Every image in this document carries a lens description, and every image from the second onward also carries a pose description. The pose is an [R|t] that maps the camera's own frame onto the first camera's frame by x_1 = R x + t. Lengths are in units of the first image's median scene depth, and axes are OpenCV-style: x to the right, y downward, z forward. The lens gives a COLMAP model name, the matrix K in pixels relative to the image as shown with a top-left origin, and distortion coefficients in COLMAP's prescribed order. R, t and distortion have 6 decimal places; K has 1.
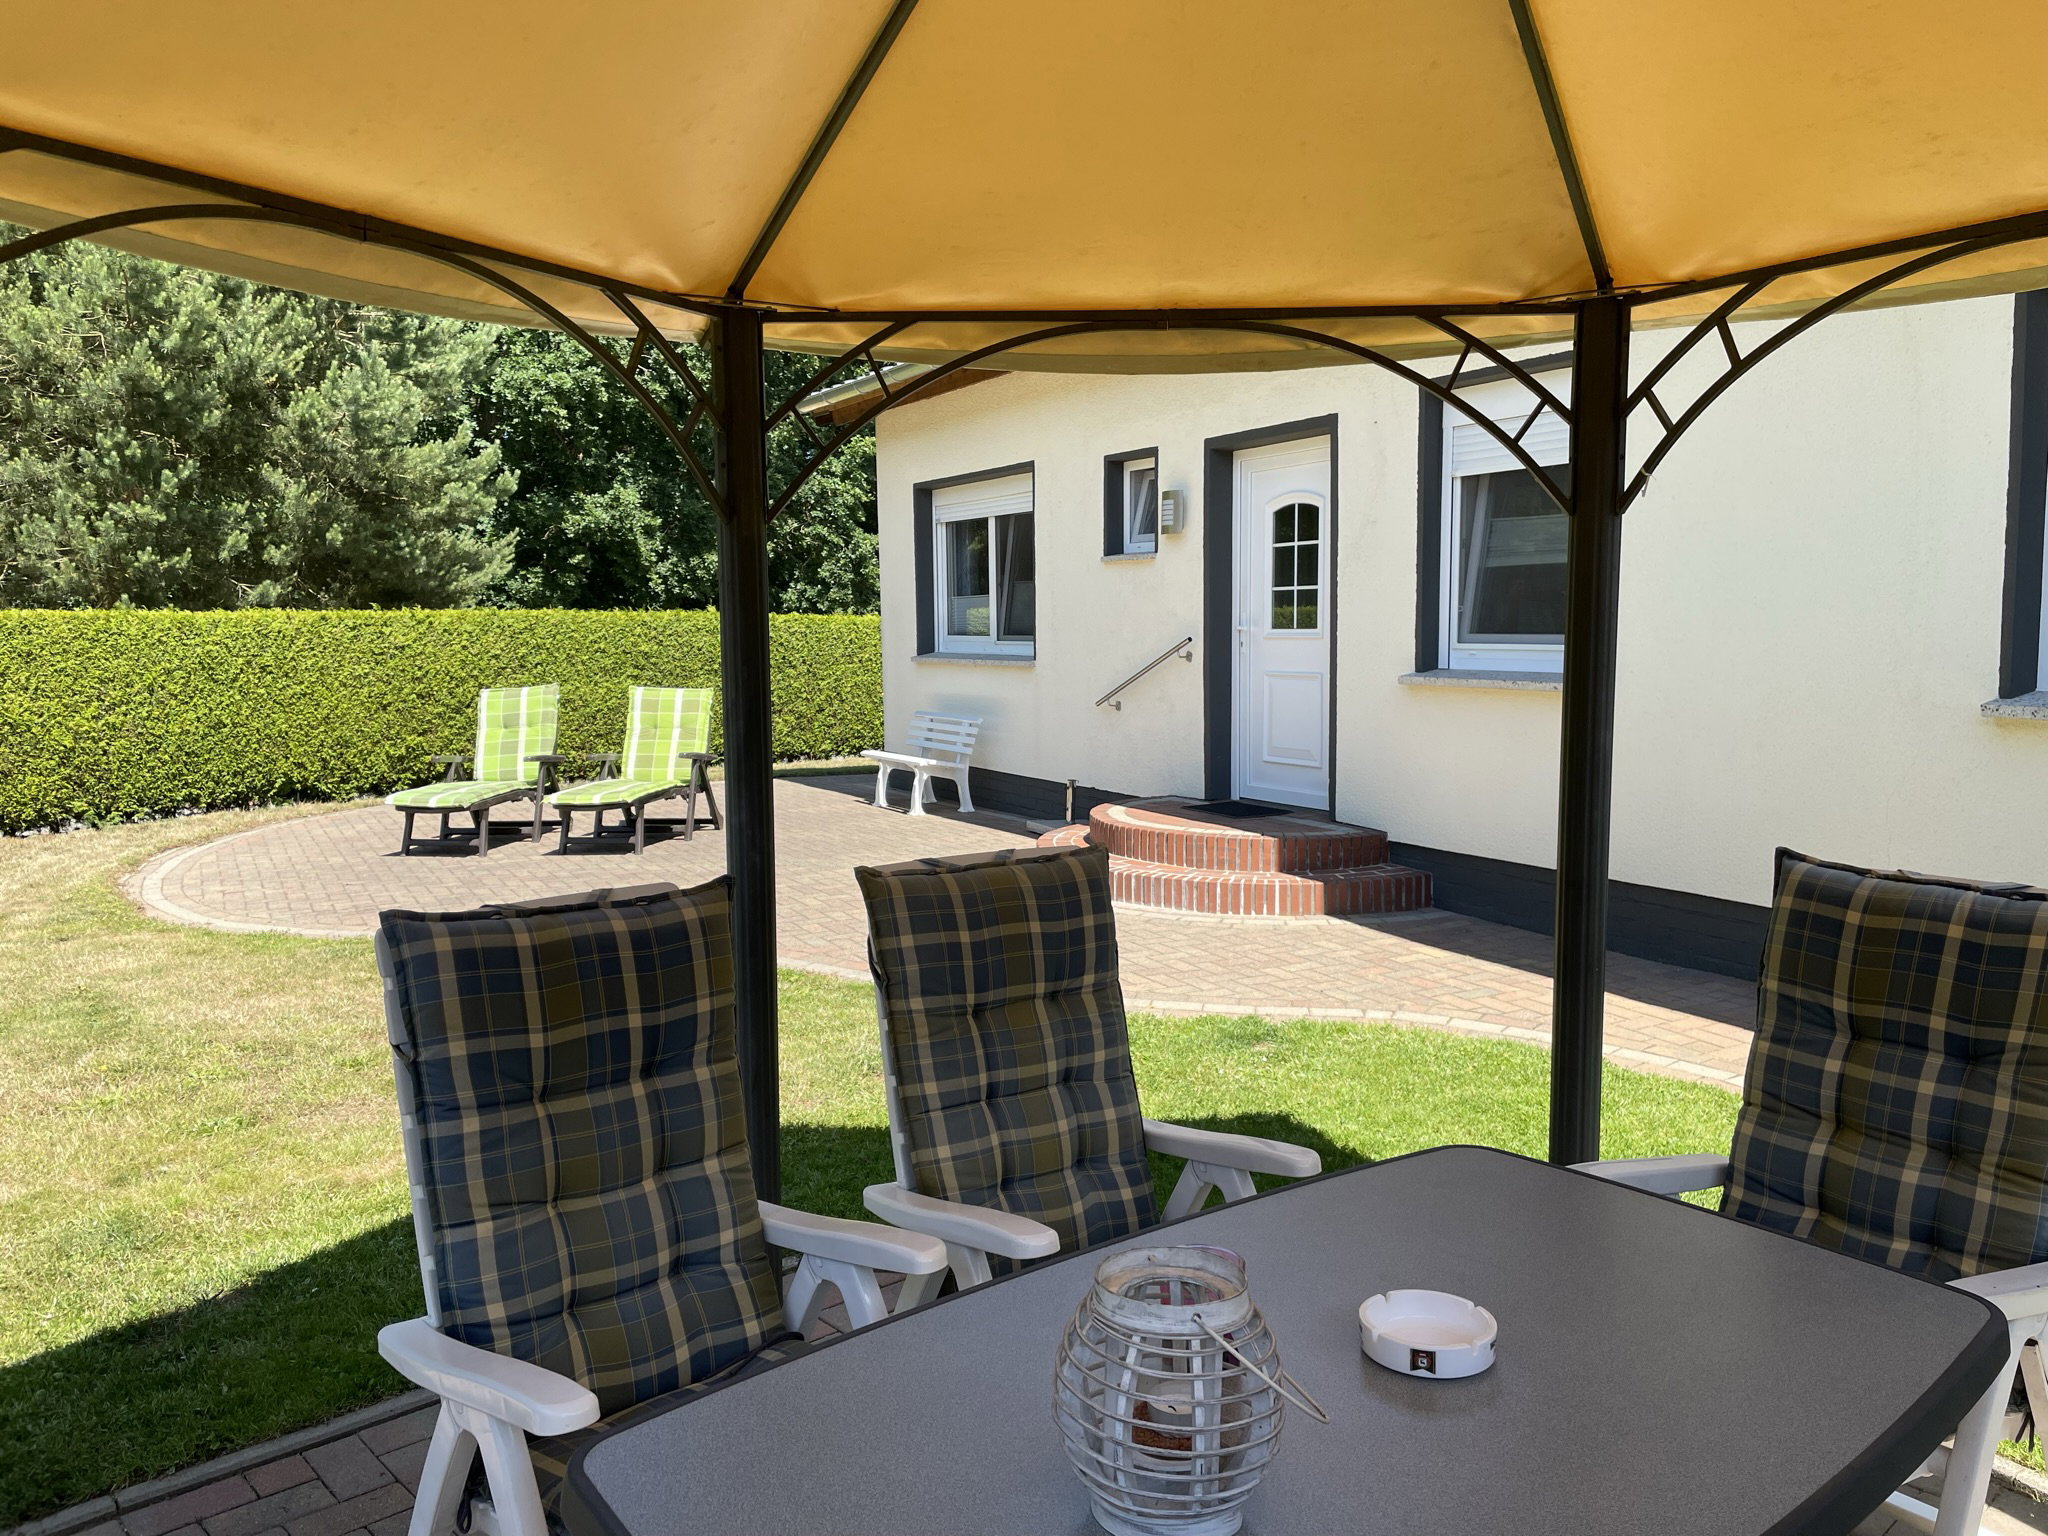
lens RADIAL K [[1536.6, 0, 1019.8], [0, 1536.6, 750.5], [0, 0, 1]] dist [0.078512, -0.100650]
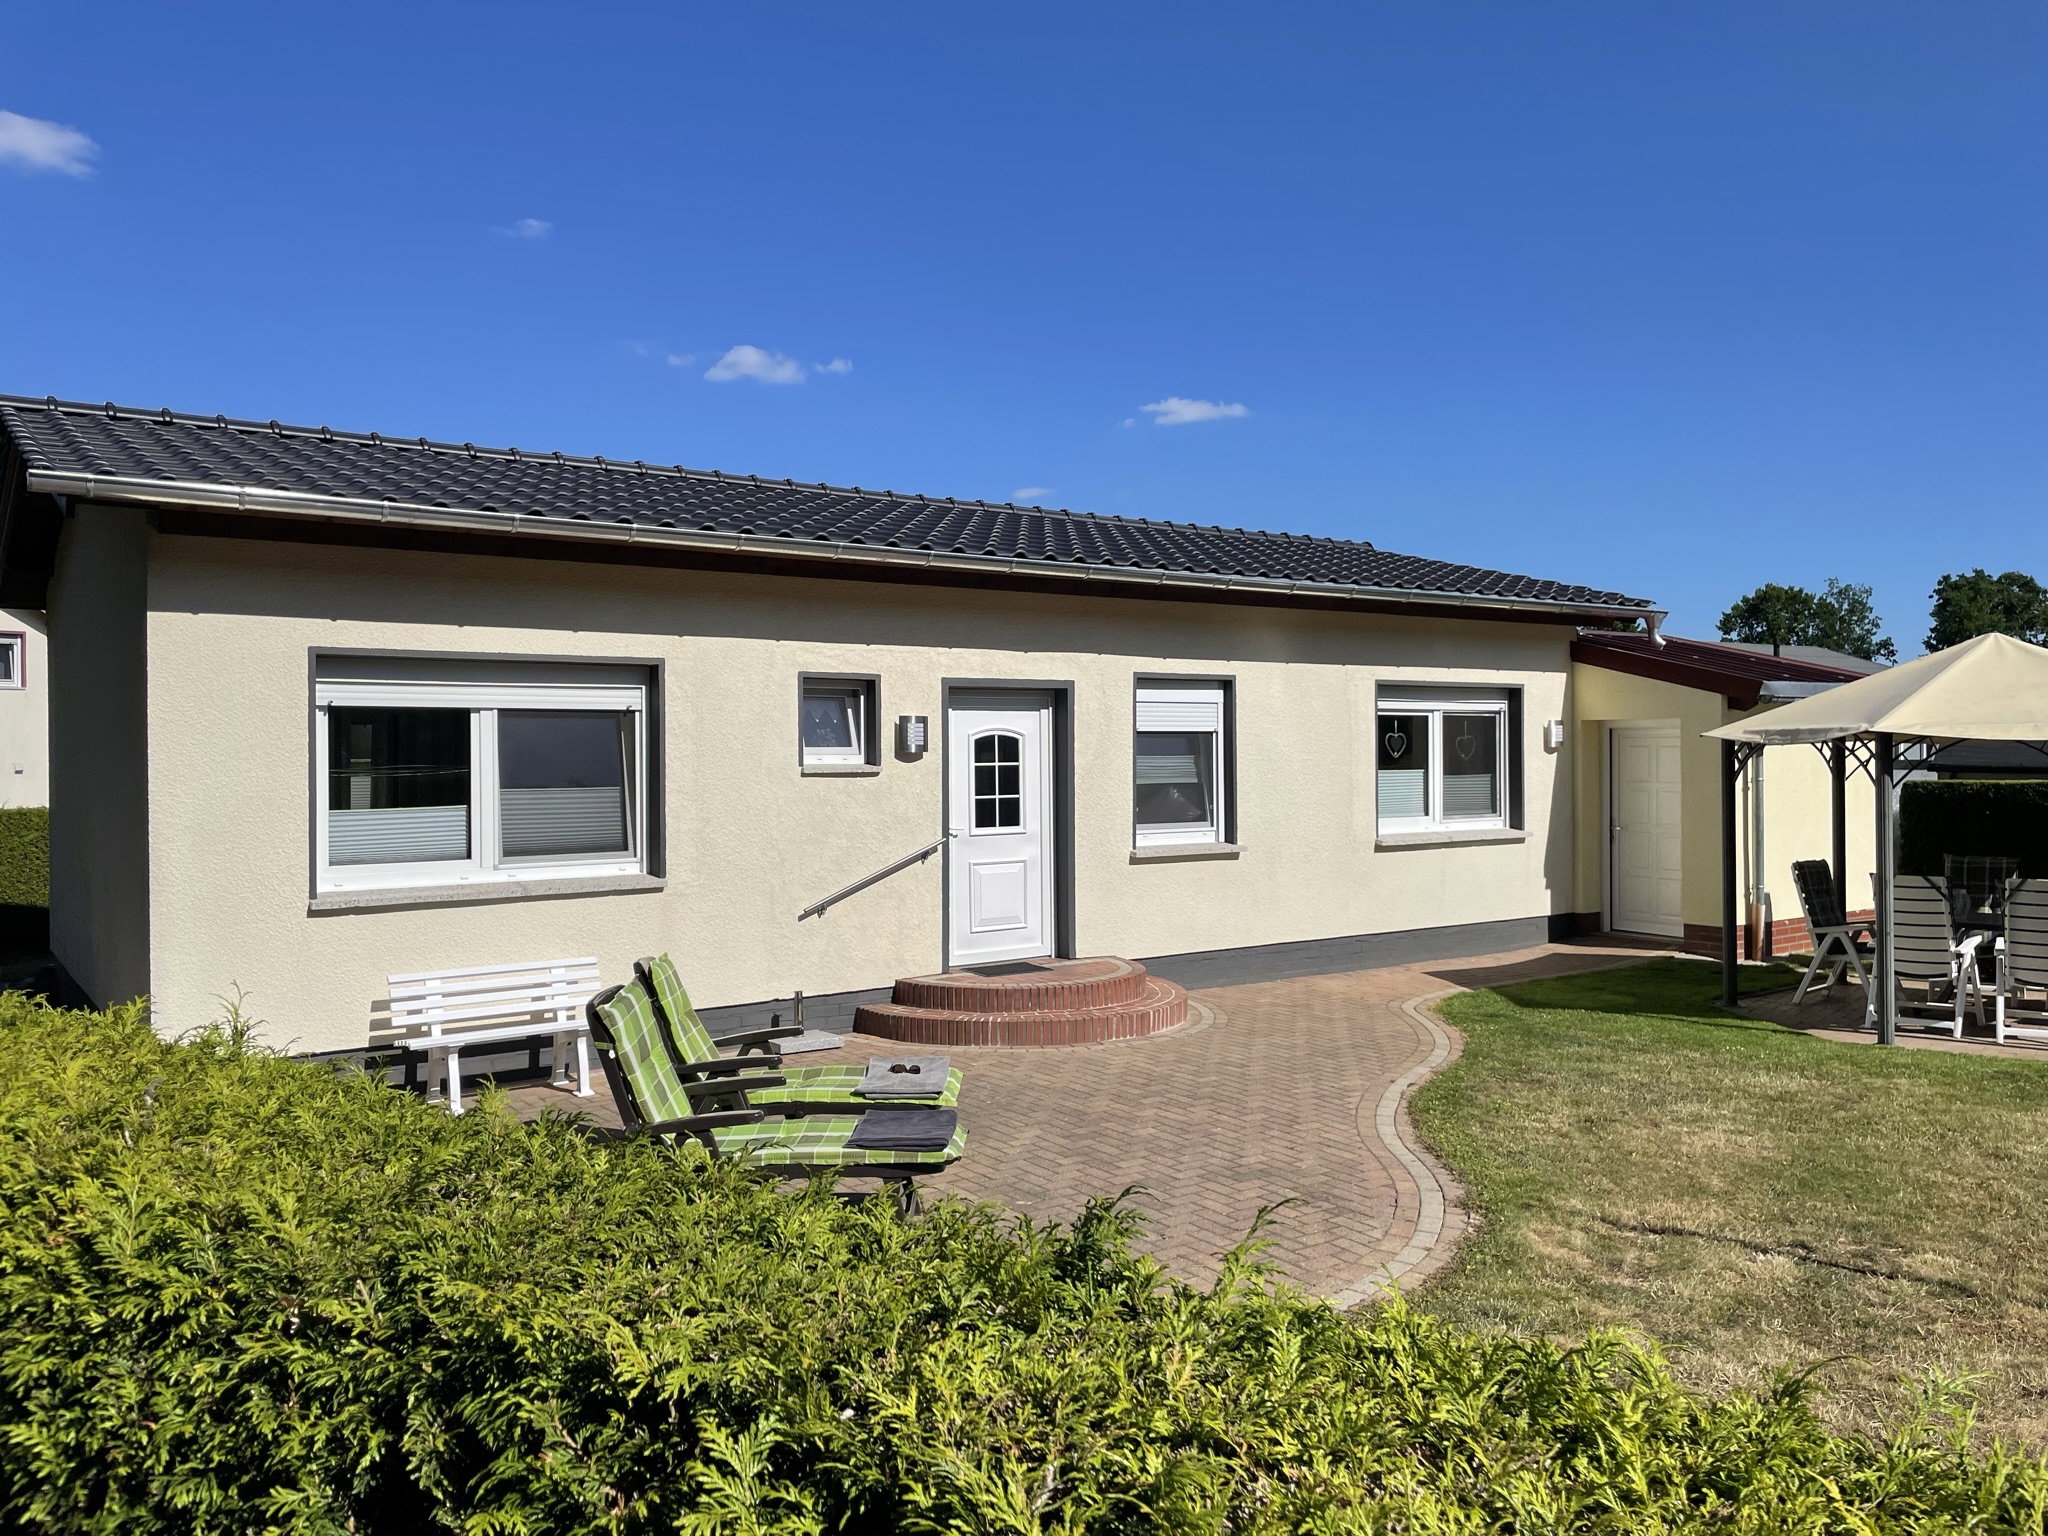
lens RADIAL K [[1536.6, 0, 1019.8], [0, 1536.6, 750.5], [0, 0, 1]] dist [0.078512, -0.100650]
pose [[-0.123447, 0.012834, 0.992268, -0.771779], [0.101374, 0.994848, -0.000256, -0.097078], [-0.987160, 0.100558, -0.124112, 0.774226]]
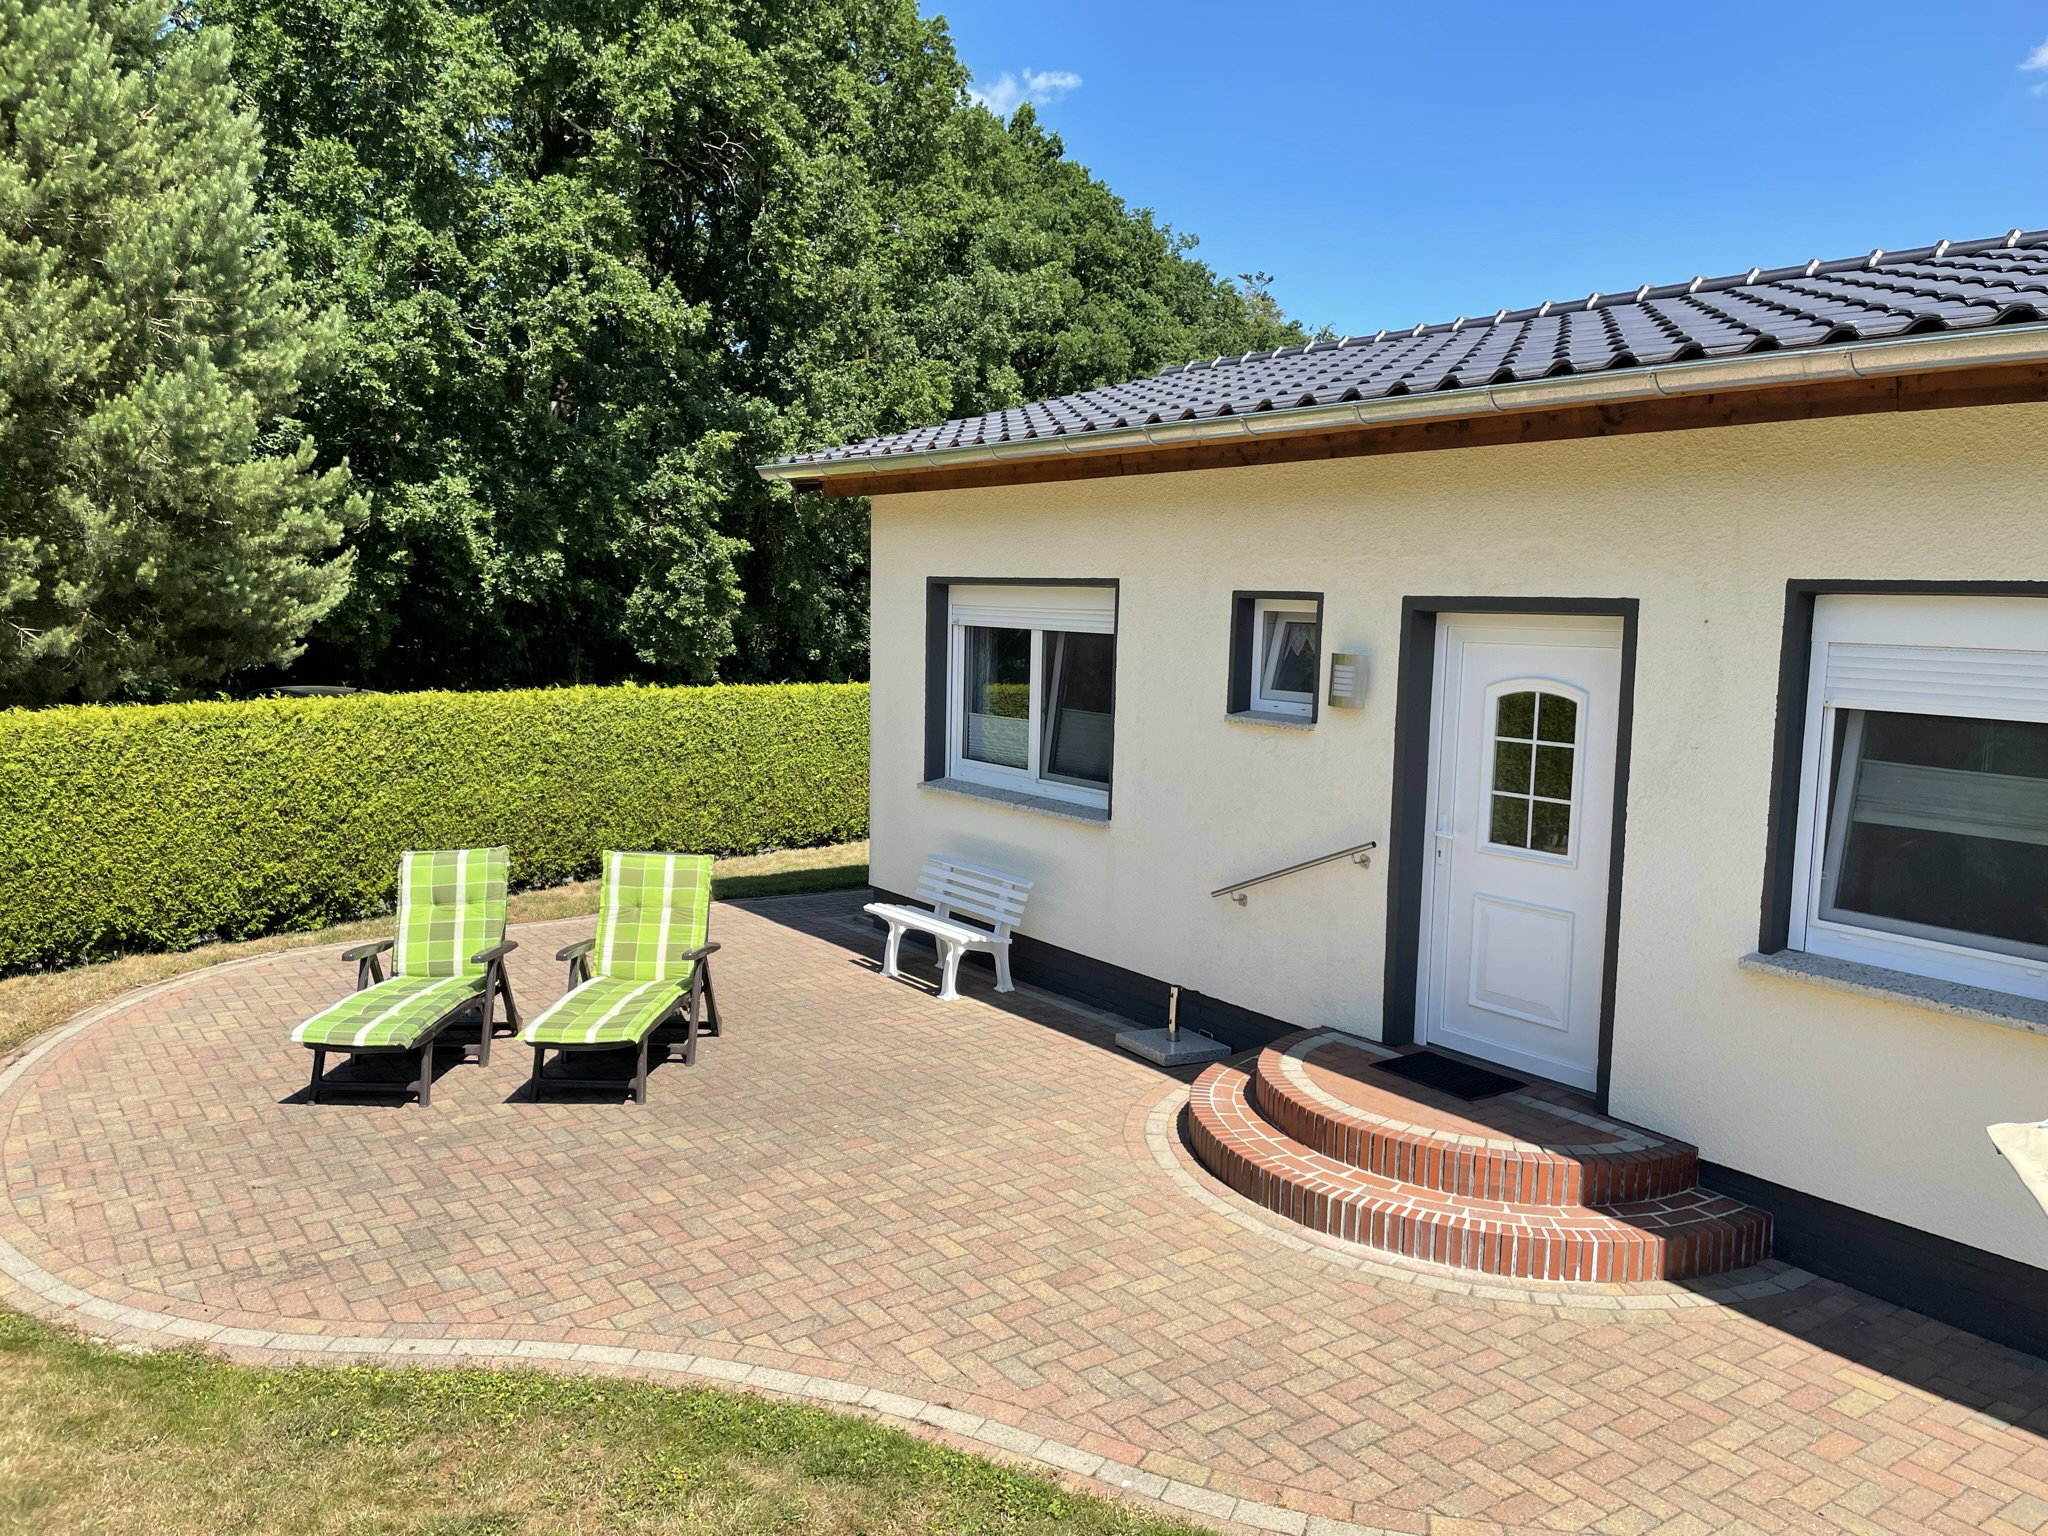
lens RADIAL K [[1536.6, 0, 1019.8], [0, 1536.6, 750.5], [0, 0, 1]] dist [0.078512, -0.100650]
pose [[0.990721, 0.019221, 0.134544, -0.127323], [-0.021709, 0.999619, 0.017045, -0.093230], [-0.134165, -0.019808, 0.990761, 0.169834]]
